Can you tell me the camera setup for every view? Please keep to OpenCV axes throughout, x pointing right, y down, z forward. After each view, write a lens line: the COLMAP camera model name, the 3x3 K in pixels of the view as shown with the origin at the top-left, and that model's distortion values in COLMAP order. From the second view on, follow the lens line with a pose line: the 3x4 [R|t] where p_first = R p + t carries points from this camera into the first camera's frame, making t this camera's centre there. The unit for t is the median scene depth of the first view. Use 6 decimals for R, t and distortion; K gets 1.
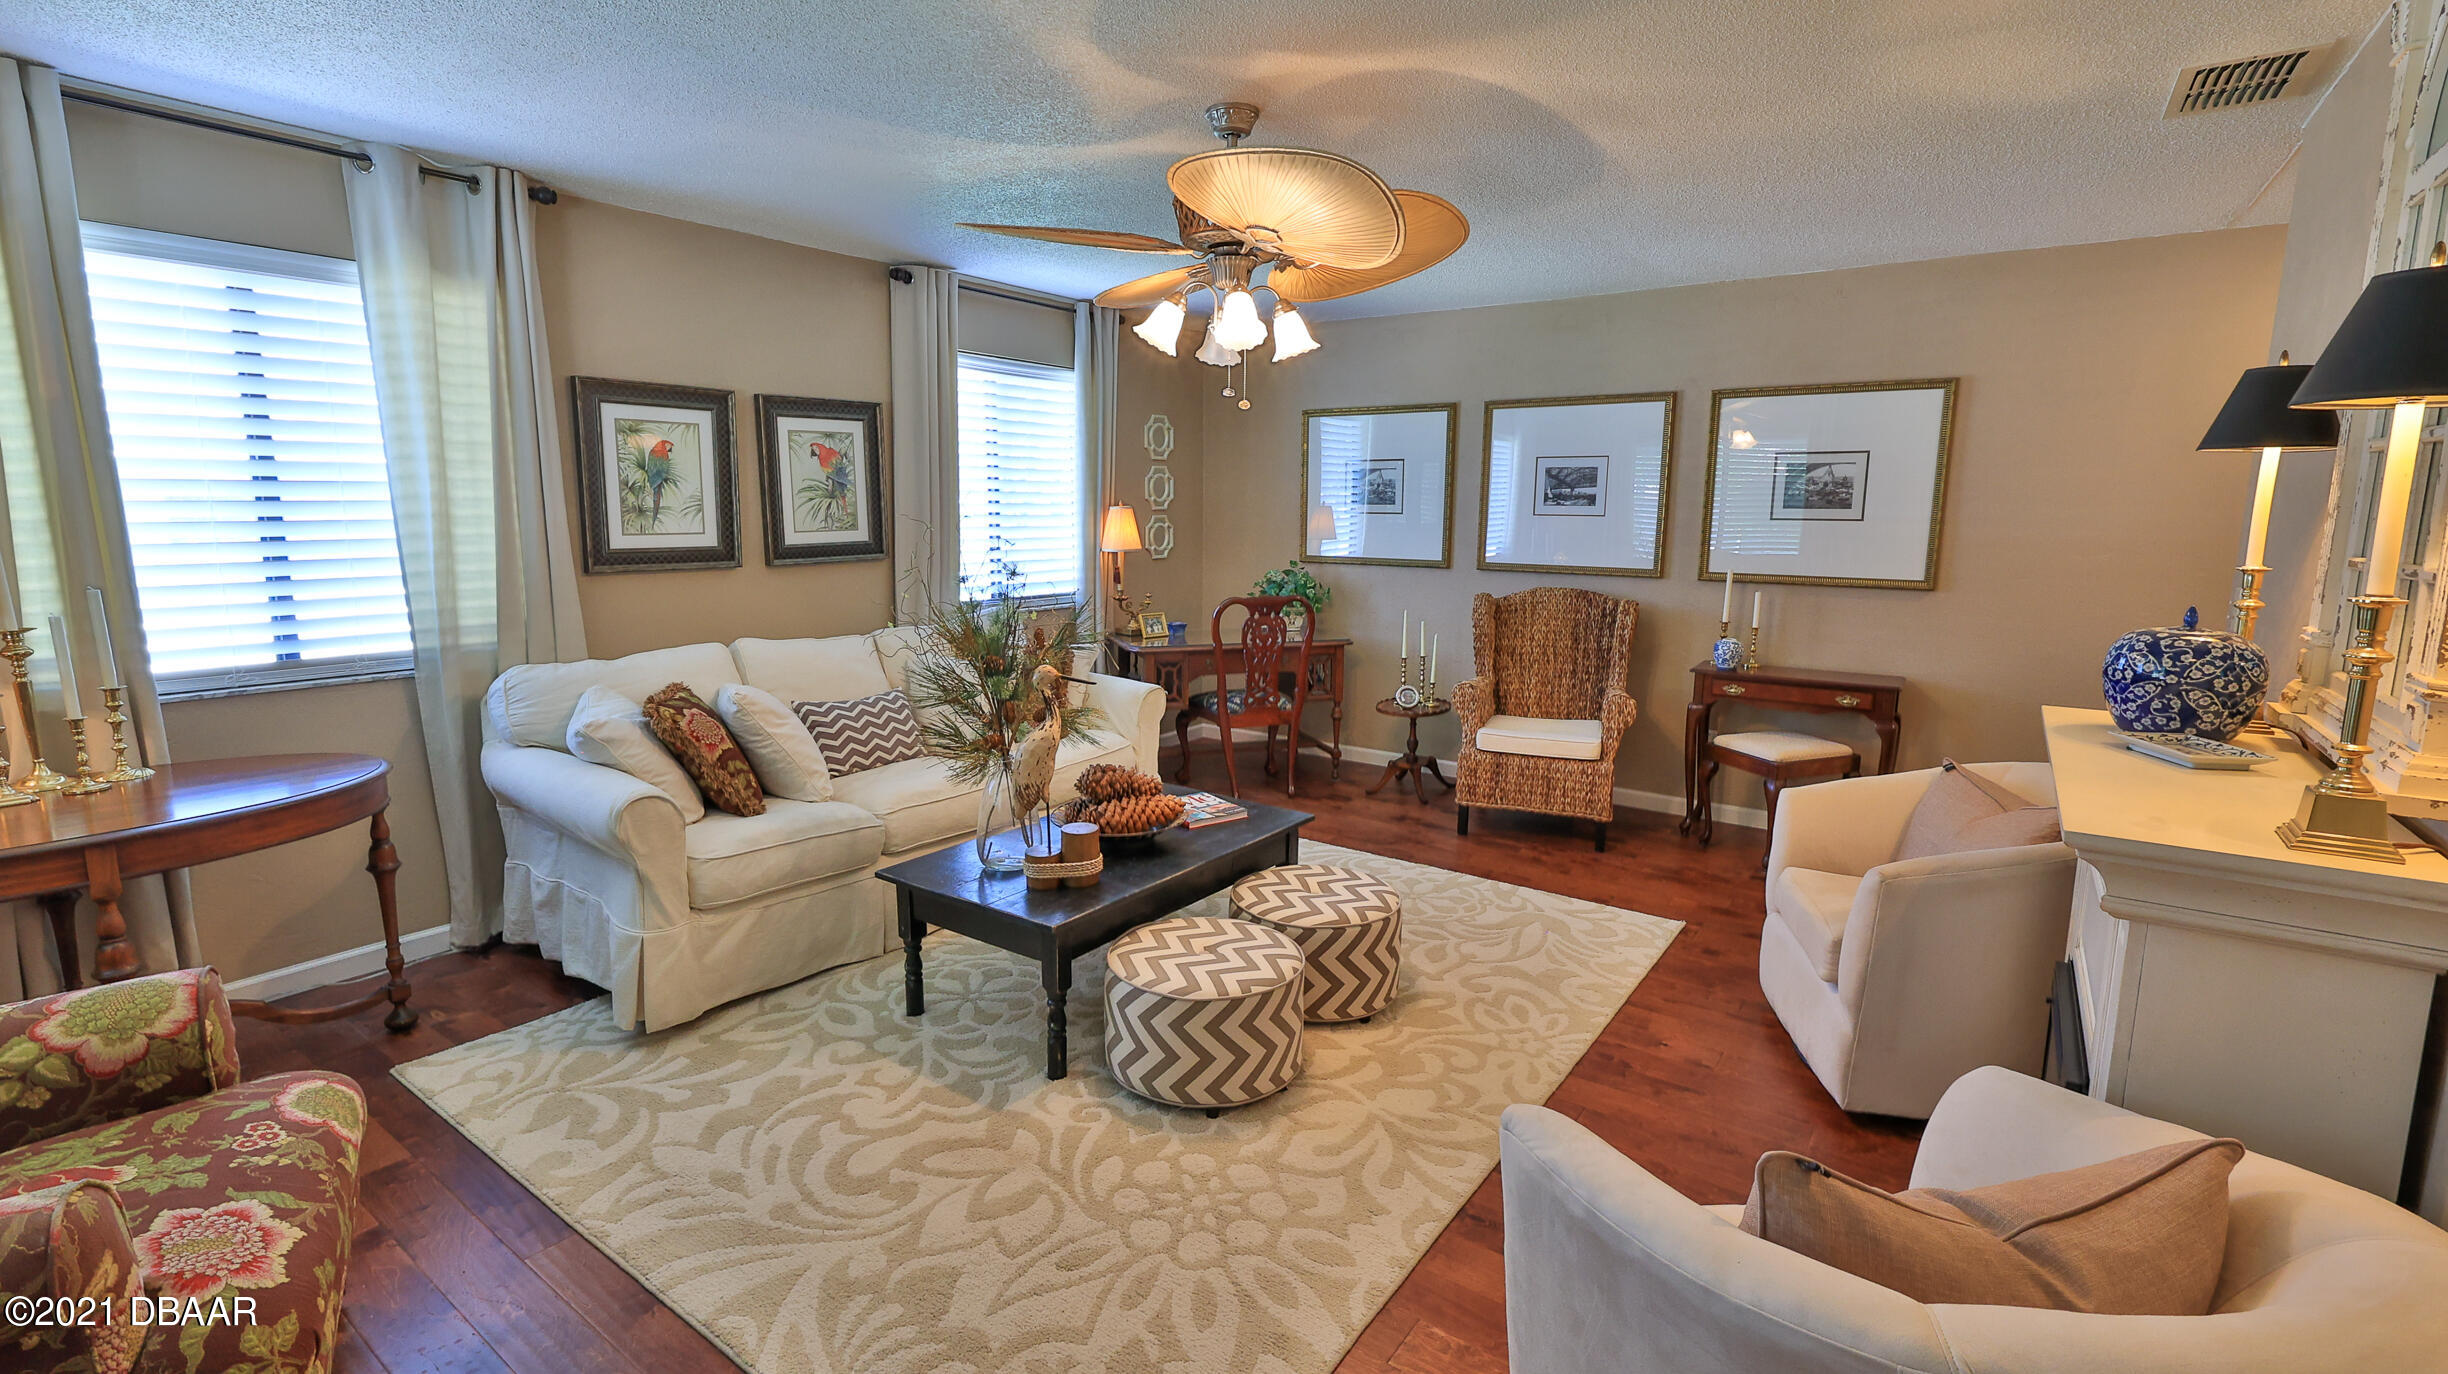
lens RADIAL K [[1080.7, 0, 1215.7], [0, 1080.7, 672.2], [0, 0, 1]] dist [0.001727, 0.000317]
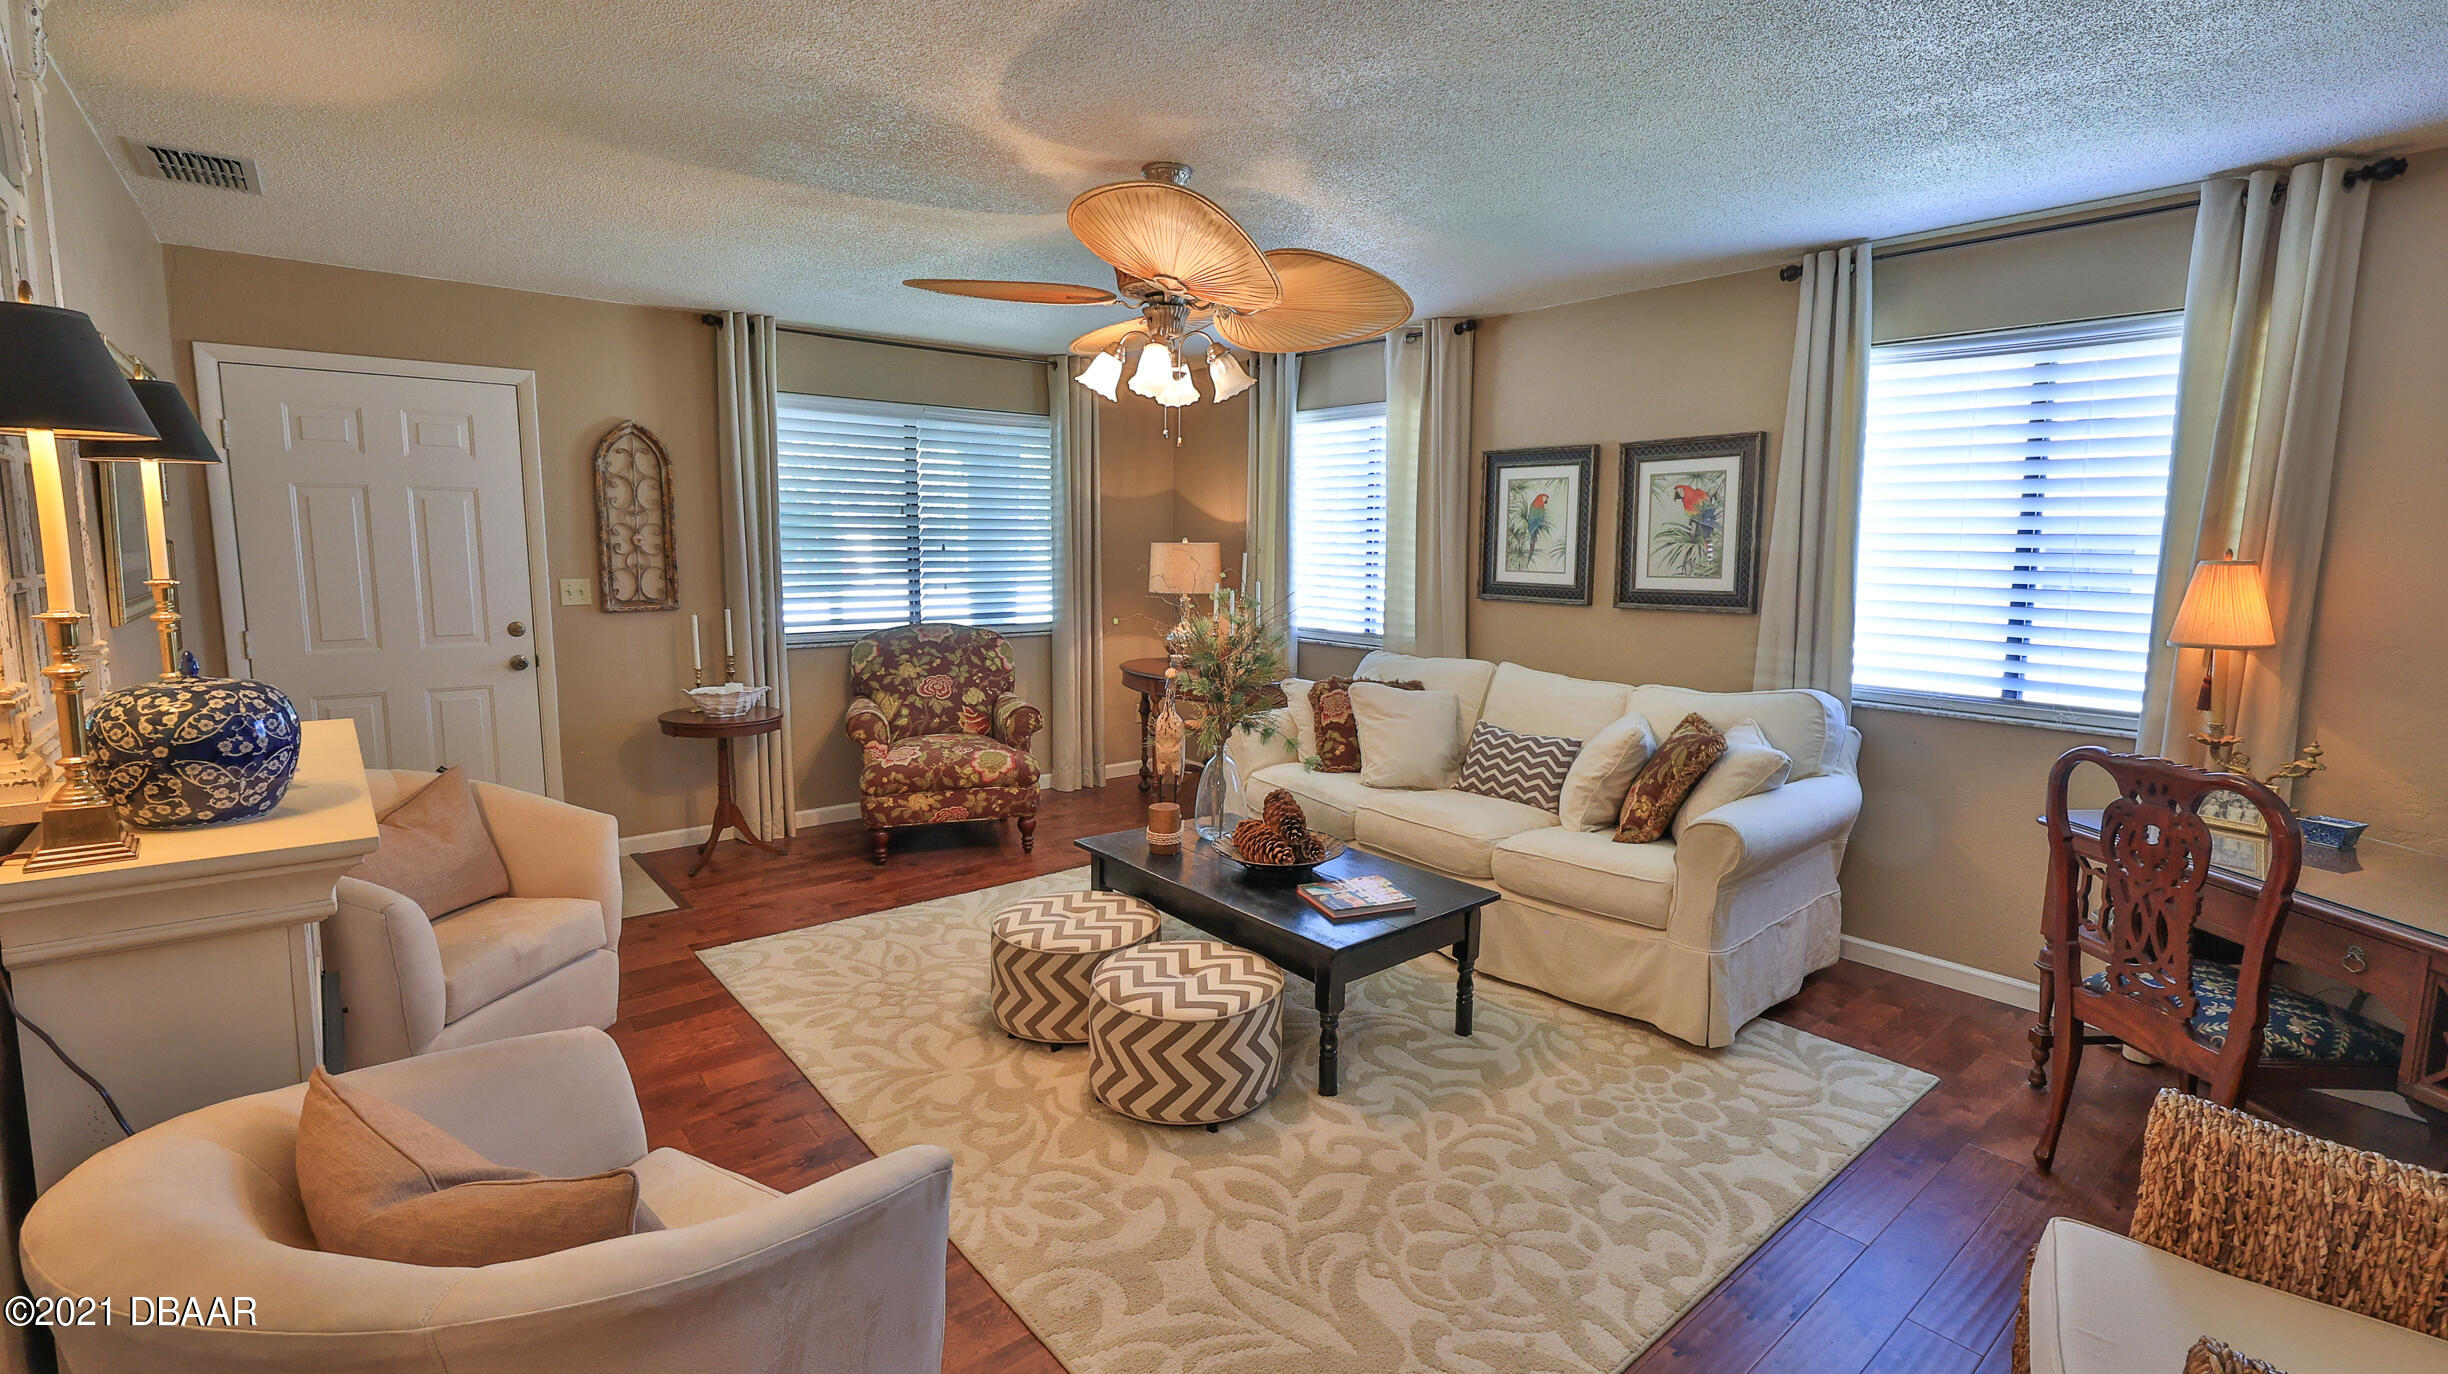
lens RADIAL K [[1080.7, 0, 1215.7], [0, 1080.7, 672.2], [0, 0, 1]] dist [0.001727, 0.000317]
pose [[-0.242066, 0.112048, -0.963768, 0.708309], [-0.162427, 0.974612, 0.154105, -0.139879], [0.956568, 0.193845, -0.217721, 0.900852]]
